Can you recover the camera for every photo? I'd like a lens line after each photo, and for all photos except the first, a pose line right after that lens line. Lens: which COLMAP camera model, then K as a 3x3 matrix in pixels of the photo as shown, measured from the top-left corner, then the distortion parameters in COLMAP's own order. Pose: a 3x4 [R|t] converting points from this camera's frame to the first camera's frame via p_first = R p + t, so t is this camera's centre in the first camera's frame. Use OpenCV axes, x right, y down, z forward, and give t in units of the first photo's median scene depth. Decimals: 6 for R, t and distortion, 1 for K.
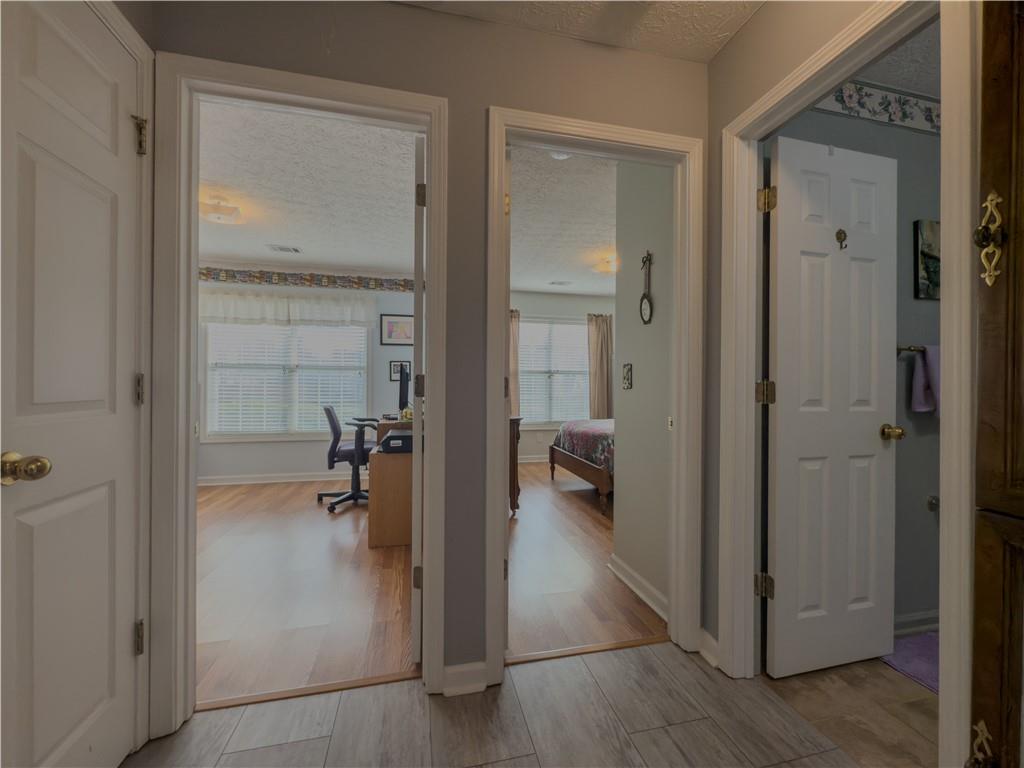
lens RADIAL K [[411.9, 0, 511.4], [0, 411.9, 383.0], [0, 0, 1]] dist [-0.000747, -0.000188]
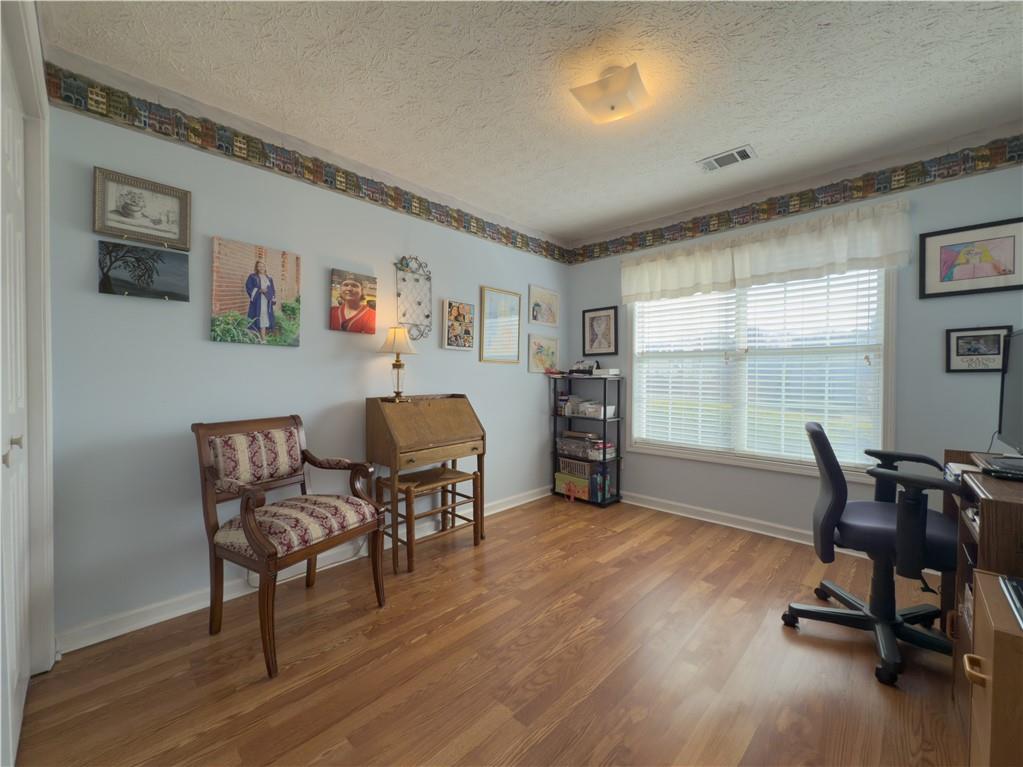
lens RADIAL K [[418.2, 0, 513.1], [0, 418.2, 382.2], [0, 0, 1]] dist [-0.000649, 0.000020]
pose [[0.551300, 0.007207, -0.834276, -0.176451], [0.005316, 0.999912, 0.012150, -0.001578], [0.834290, -0.011133, 0.551213, 0.336256]]
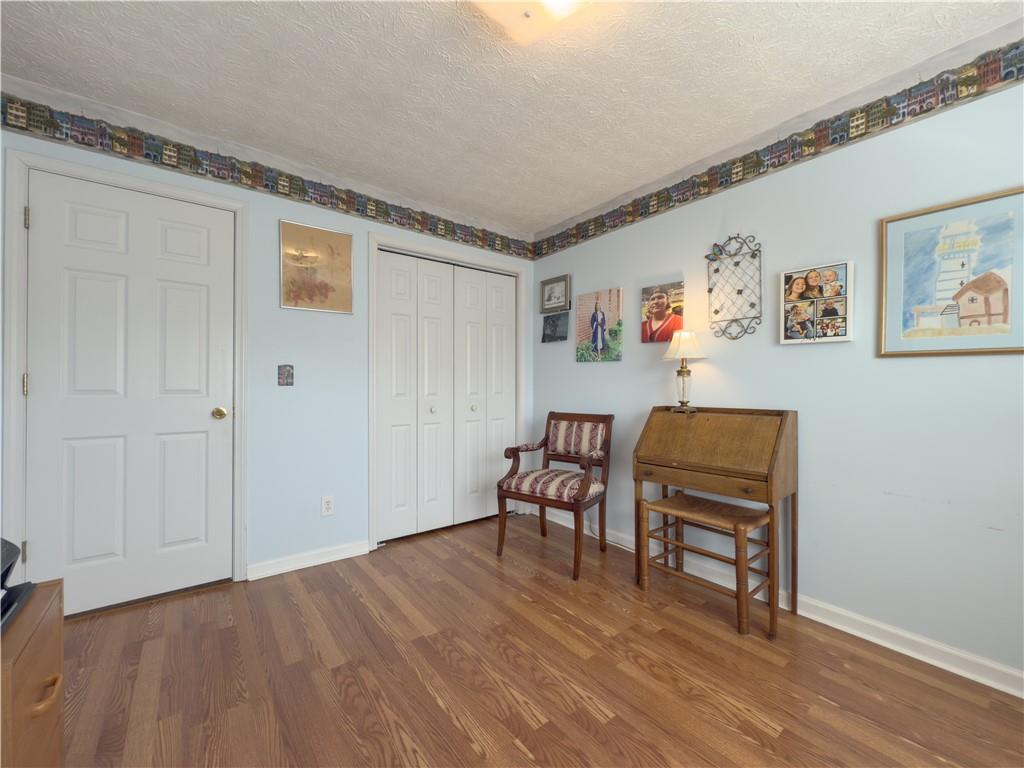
lens RADIAL K [[411.9, 0, 511.4], [0, 411.9, 383.0], [0, 0, 1]] dist [-0.000747, -0.000188]
pose [[-0.904637, -0.011915, -0.426016, -0.325915], [-0.008020, 0.999908, -0.010935, 0.002041], [0.426107, -0.006476, -0.904650, 0.879789]]
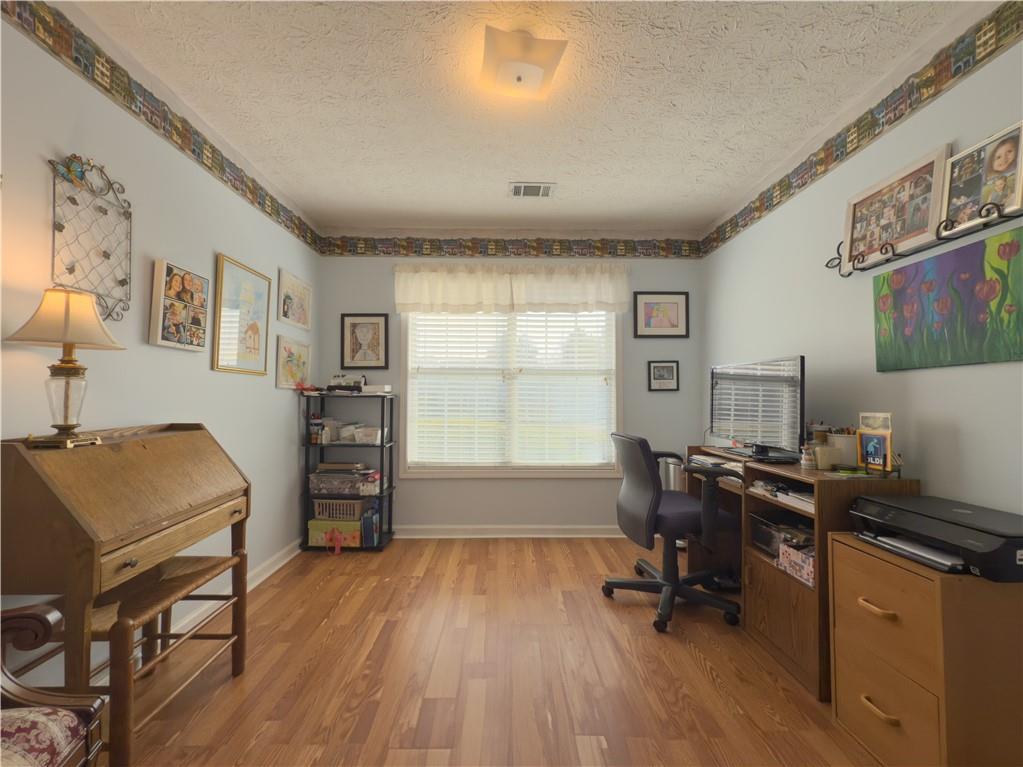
lens RADIAL K [[408.1, 0, 511.0], [0, 408.1, 382.9], [0, 0, 1]] dist [-0.000618, 0.000298]
pose [[0.979203, -0.010187, -0.202625, -0.395819], [0.005074, 0.999656, -0.025740, -0.001776], [0.202817, 0.024177, 0.978918, 0.317679]]
